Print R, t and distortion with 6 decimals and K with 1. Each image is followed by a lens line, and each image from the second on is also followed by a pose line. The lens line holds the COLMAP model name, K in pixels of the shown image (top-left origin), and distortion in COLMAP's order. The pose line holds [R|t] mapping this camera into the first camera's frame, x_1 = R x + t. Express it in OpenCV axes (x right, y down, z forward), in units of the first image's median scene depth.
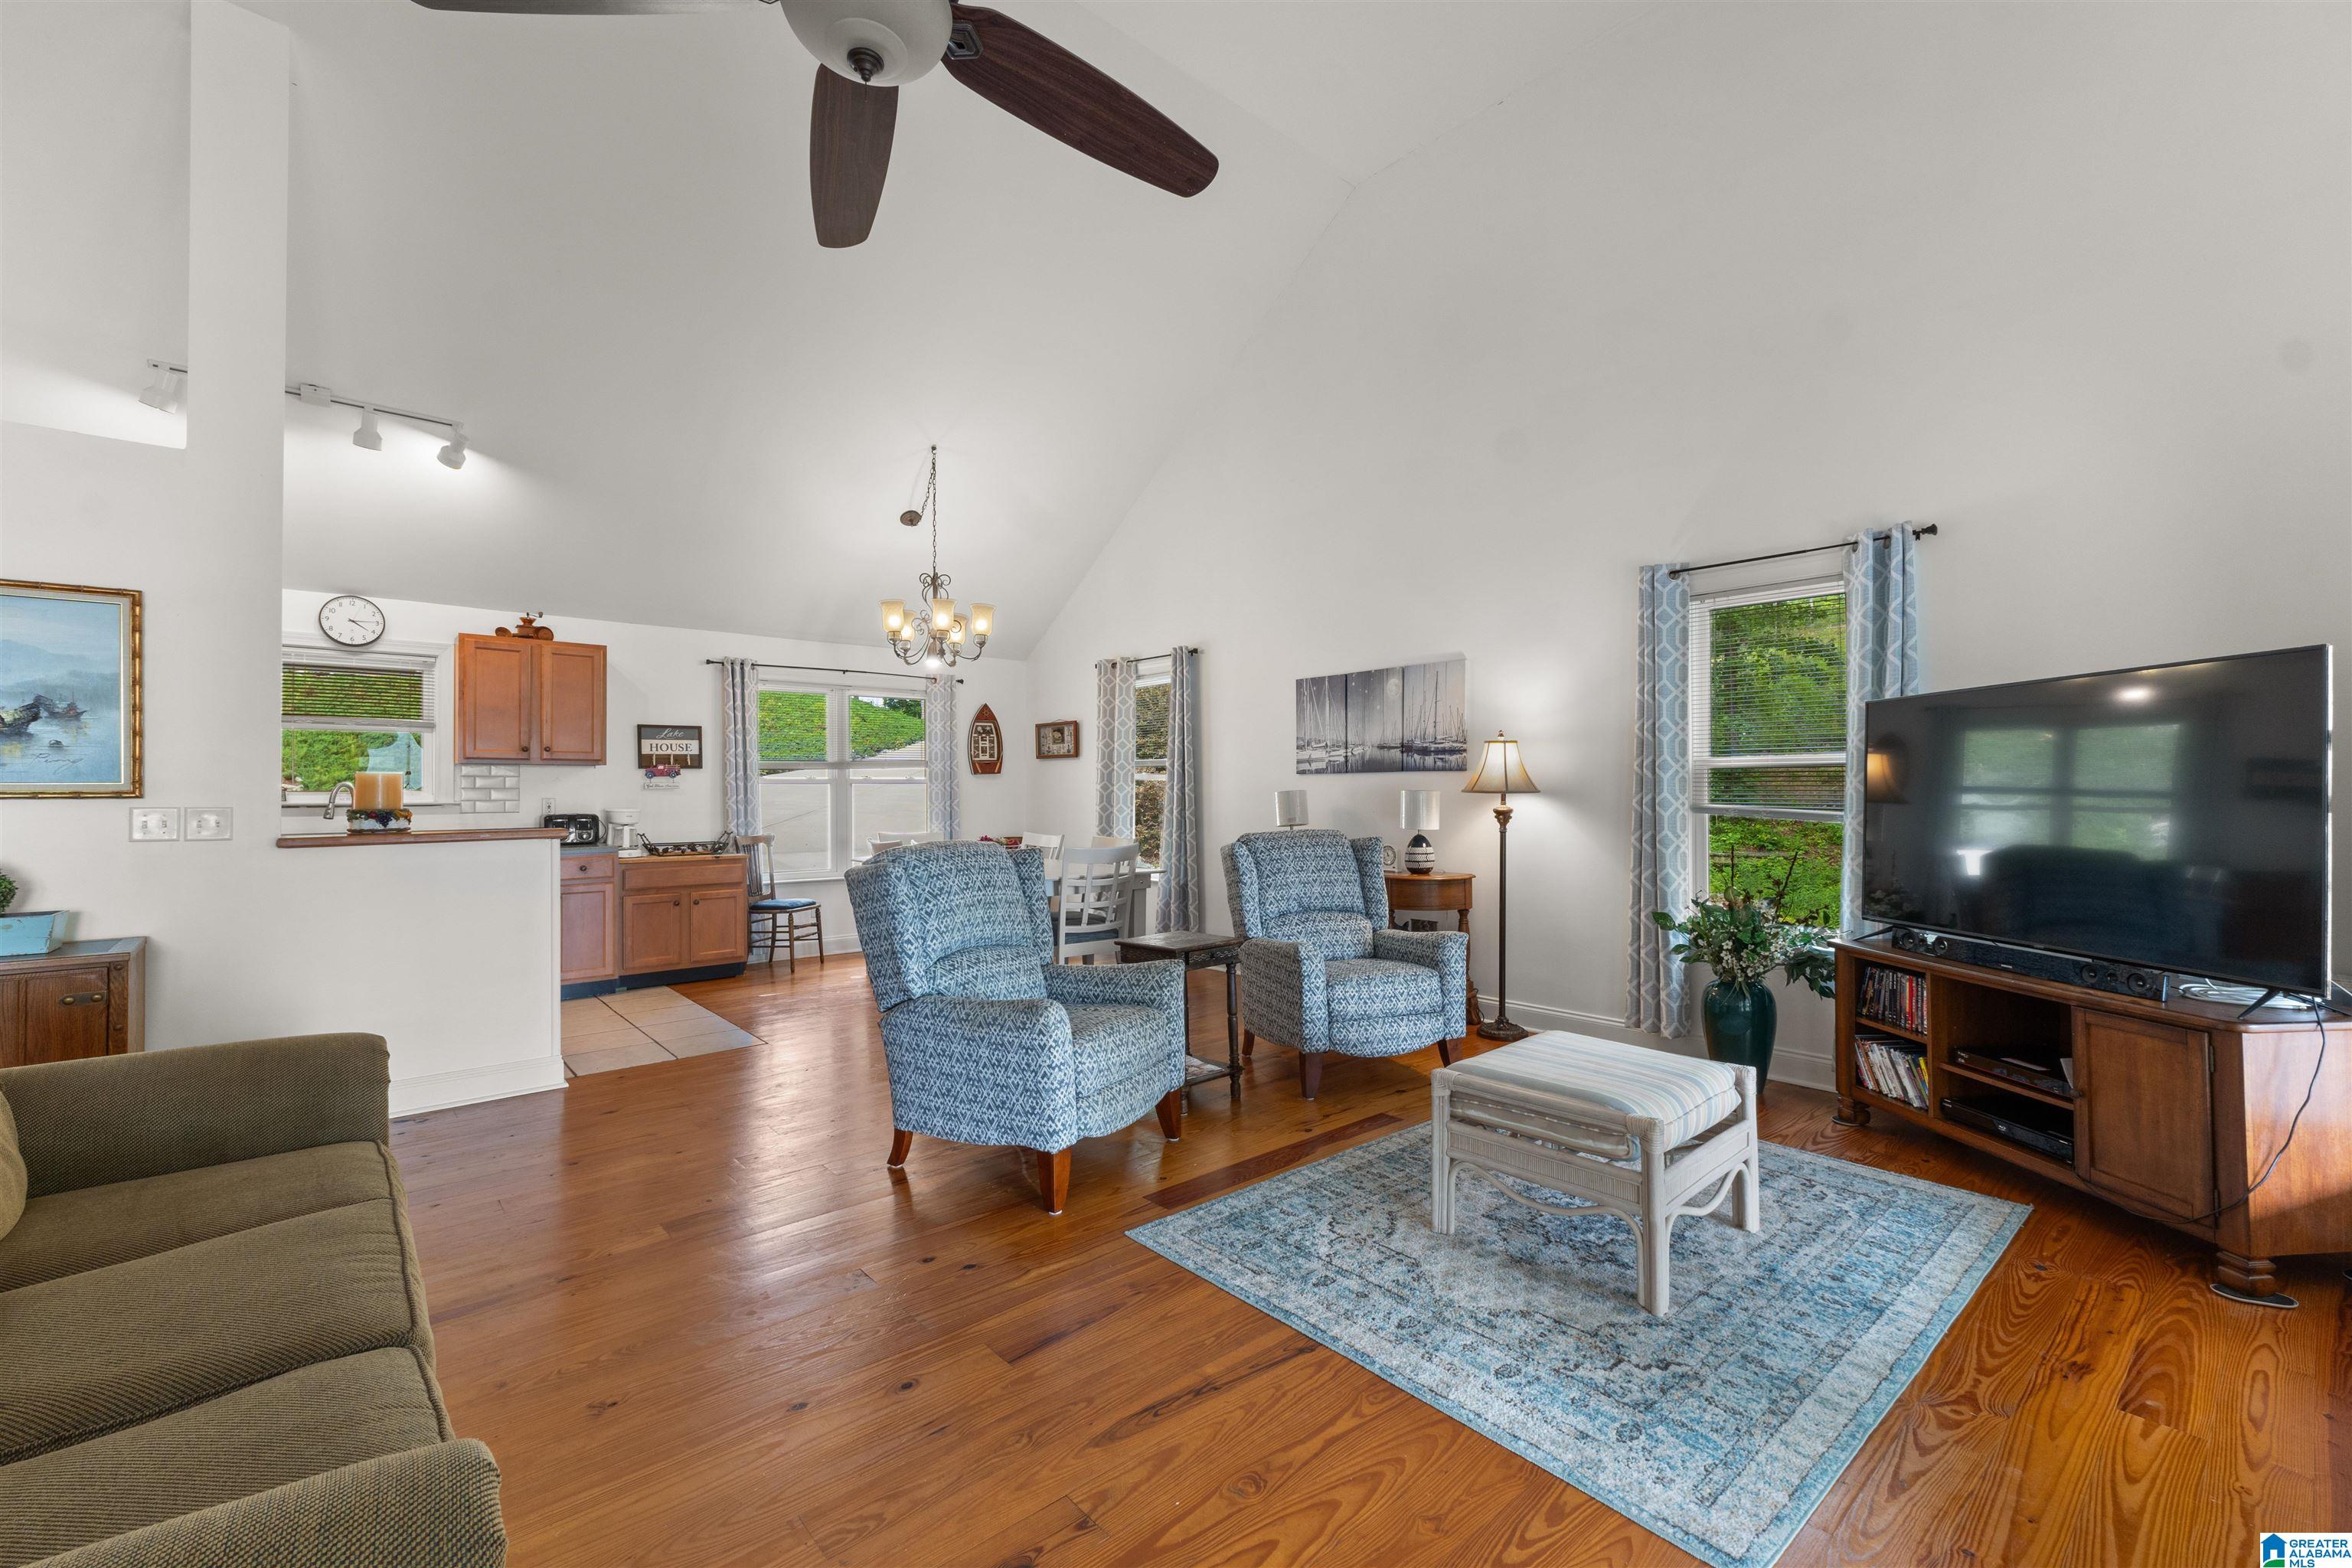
lens RADIAL K [[995.3, 0, 1176.0], [0, 995.3, 784.0], [0, 0, 1]] dist [0.000879, 0.000102]
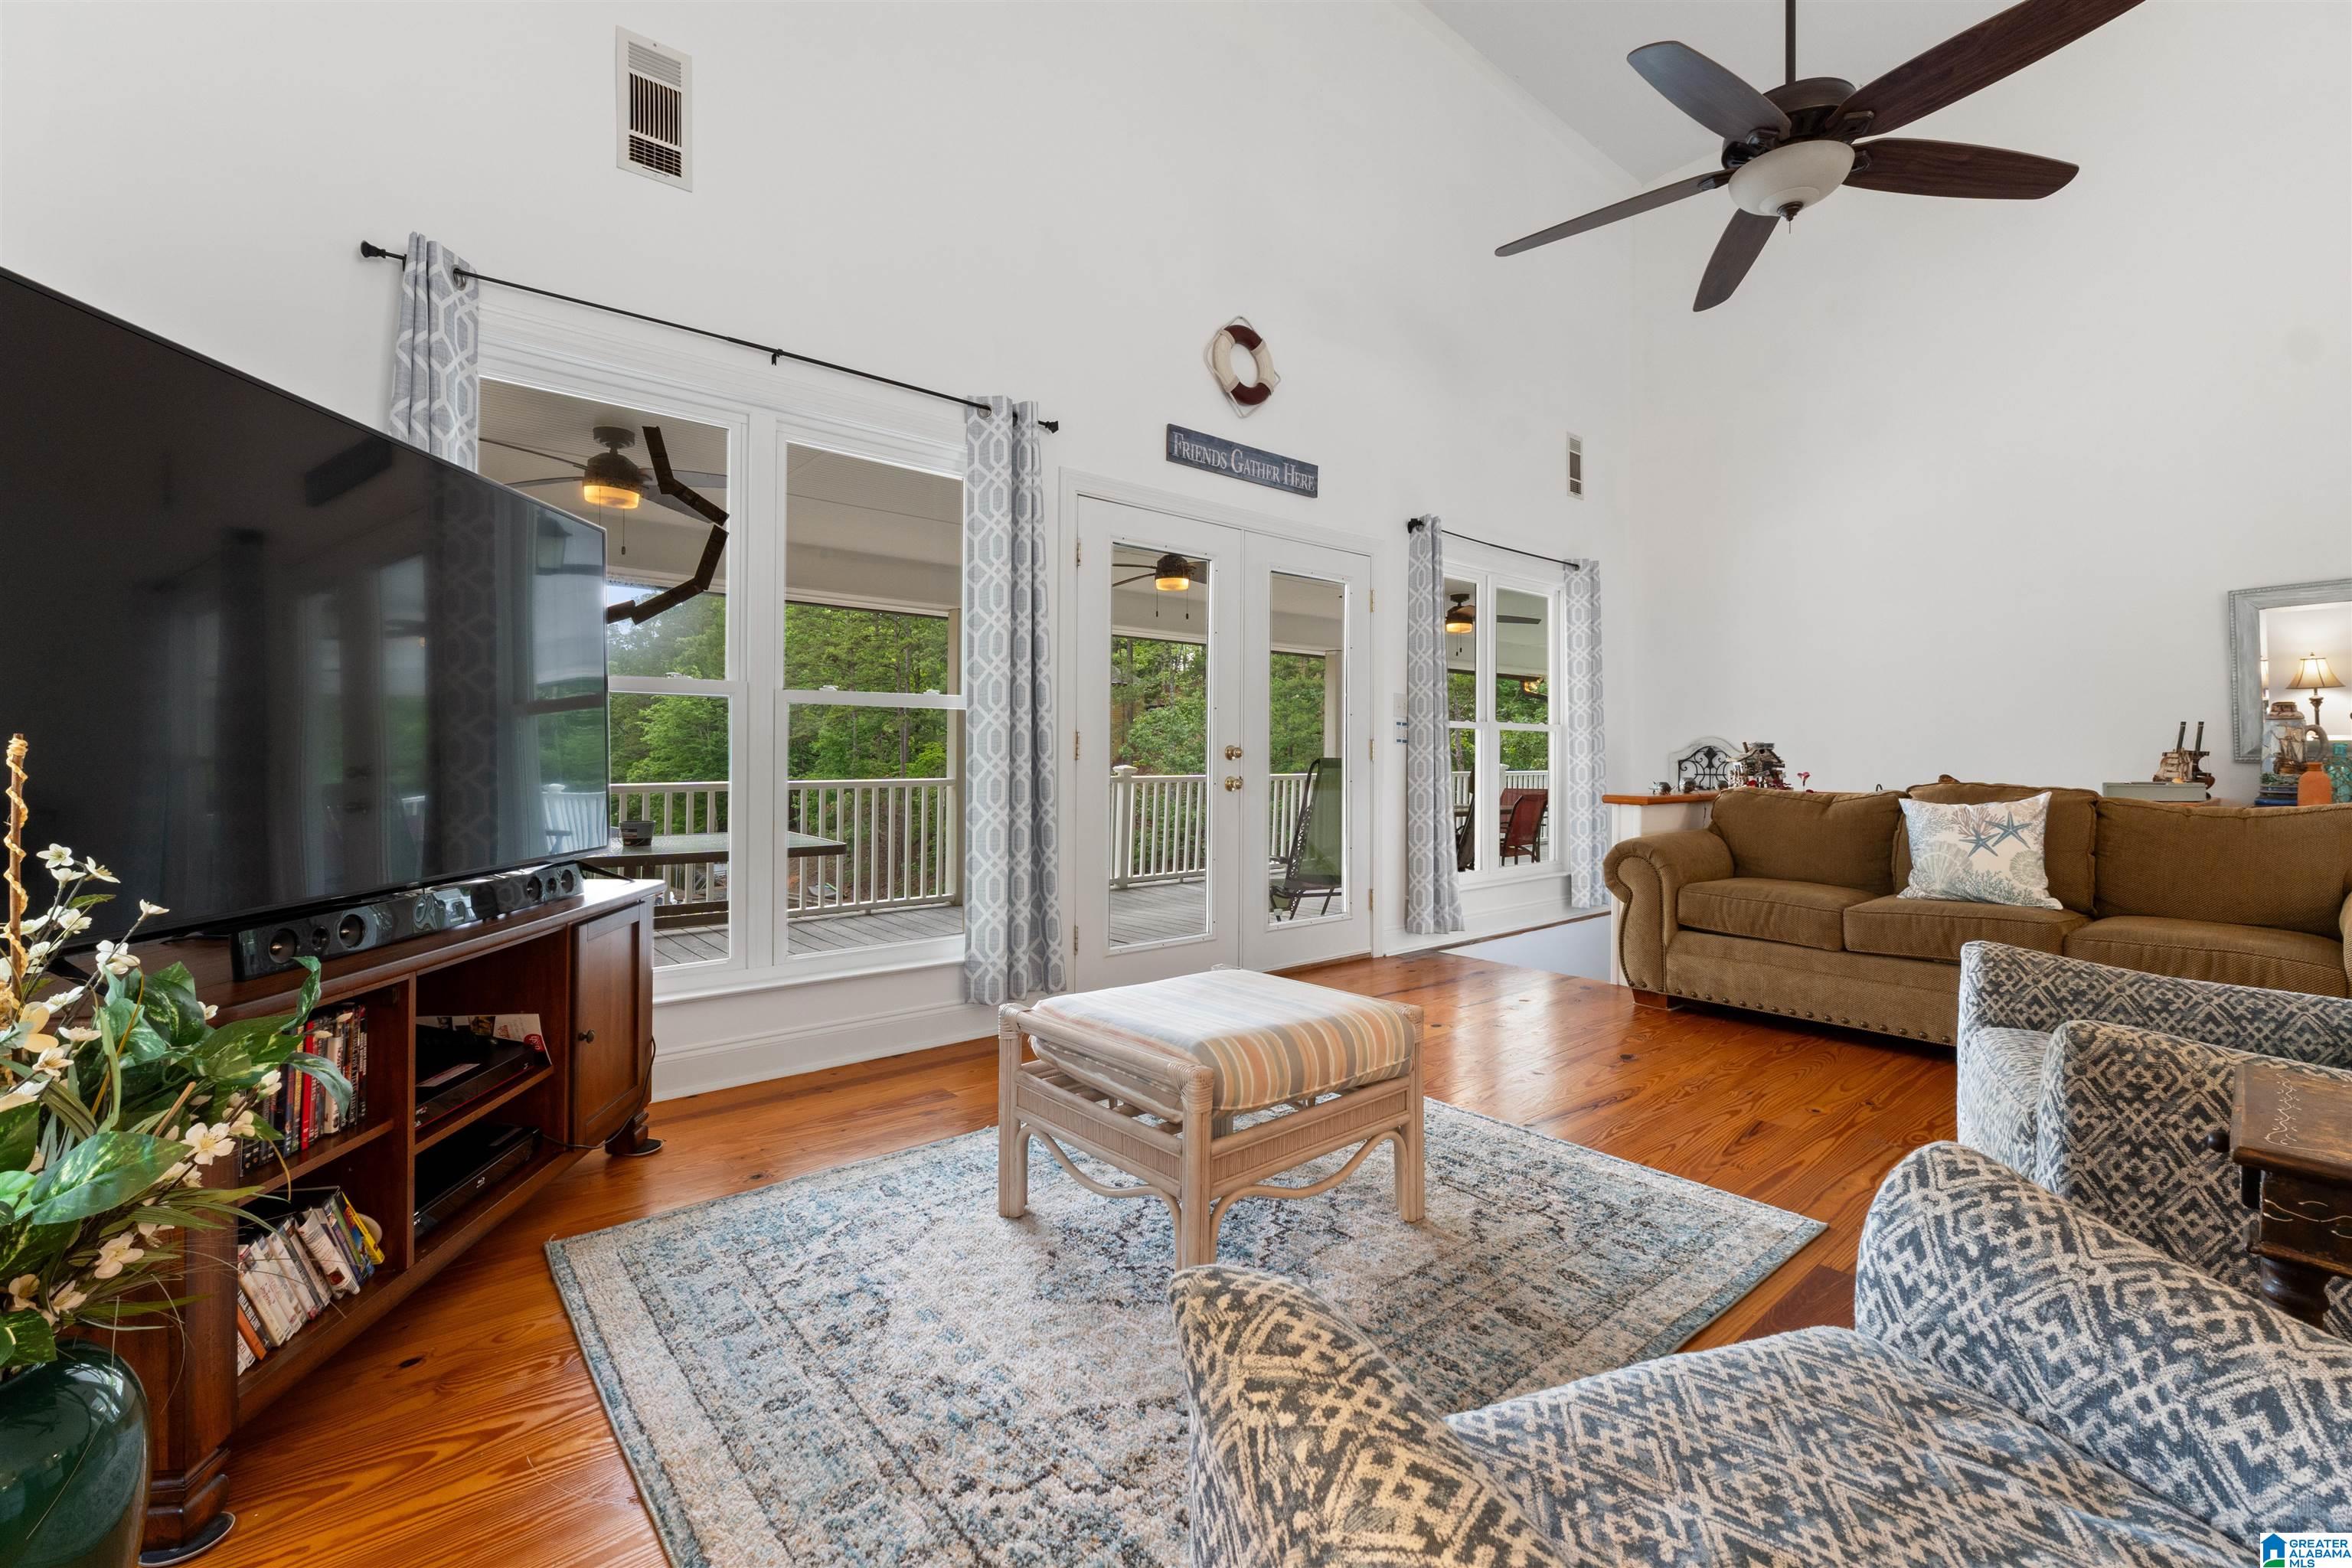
lens RADIAL K [[1014.8, 0, 1172.8], [0, 1014.8, 742.6], [0, 0, 1]] dist [0.002526, 0.000459]
pose [[-0.999909, -0.001013, 0.013476, 0.181895], [-0.001277, 0.999807, -0.019586, 0.039840], [-0.013454, -0.019601, -0.999717, 0.741456]]
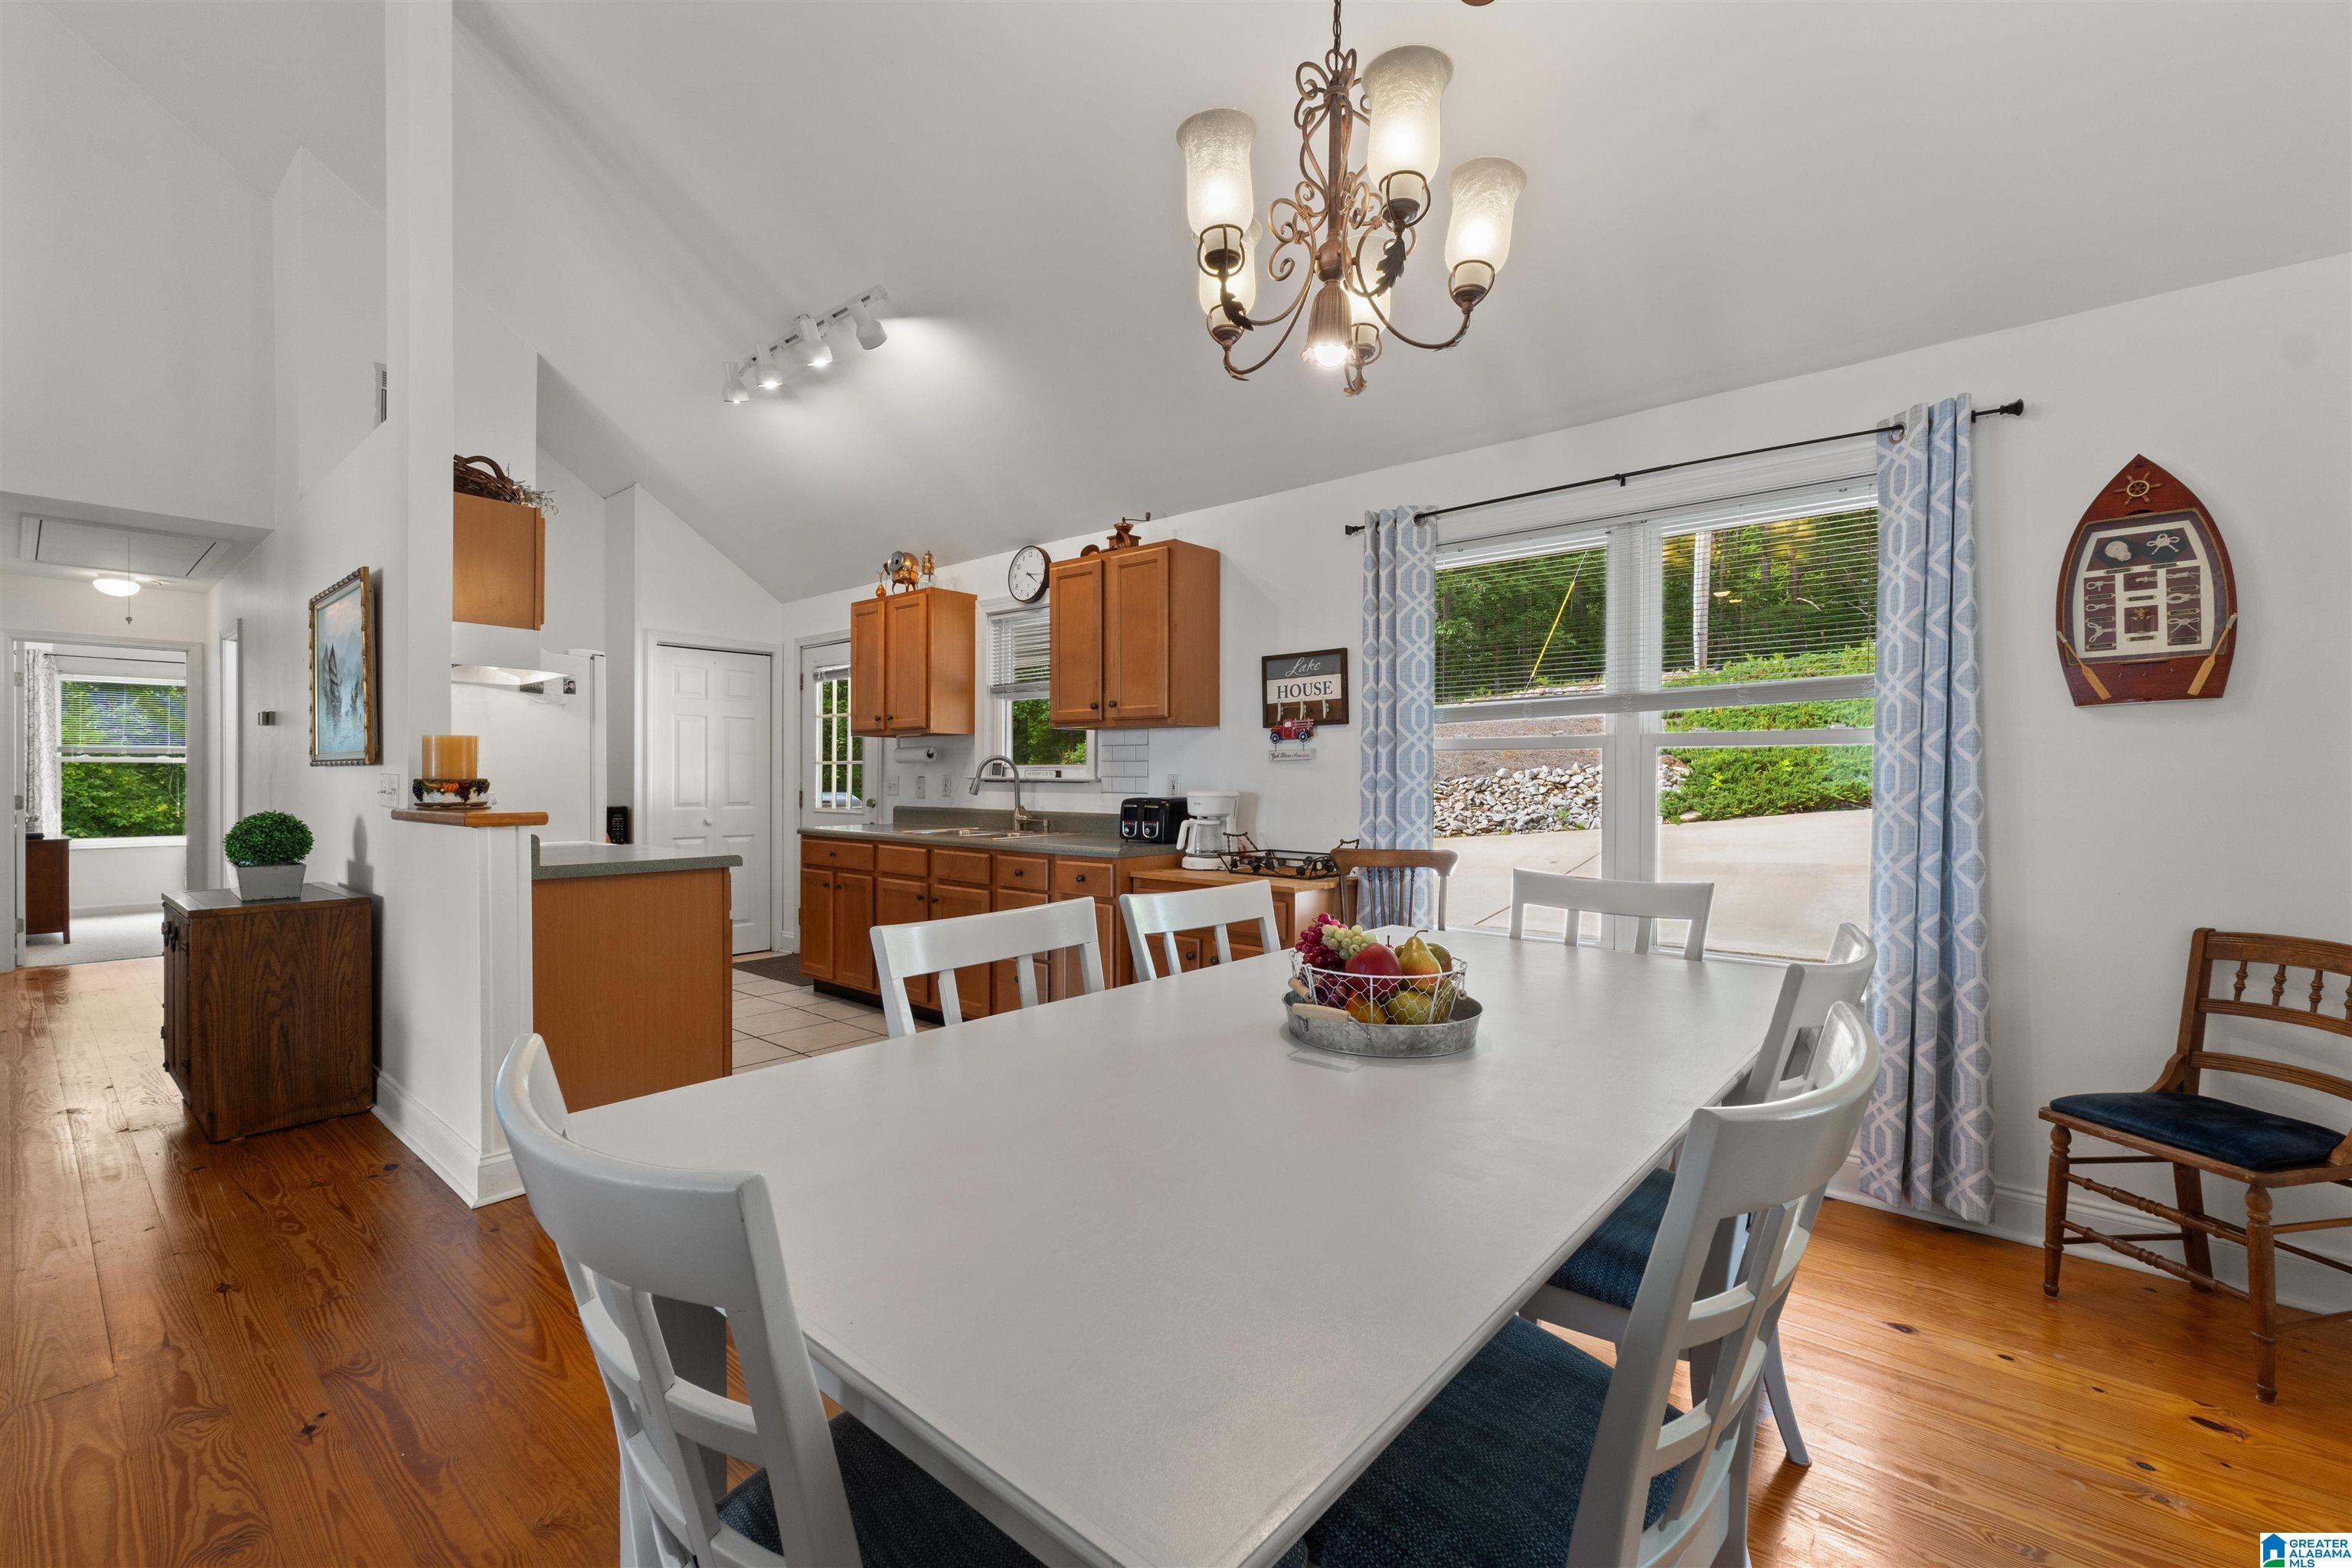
lens RADIAL K [[995.3, 0, 1176.0], [0, 995.3, 784.0], [0, 0, 1]] dist [0.000879, 0.000102]
pose [[0.140745, 0.012397, -0.989968, 0.064144], [0.001441, 0.999918, 0.012727, 0.011169], [0.990045, -0.003218, 0.140715, 0.851601]]
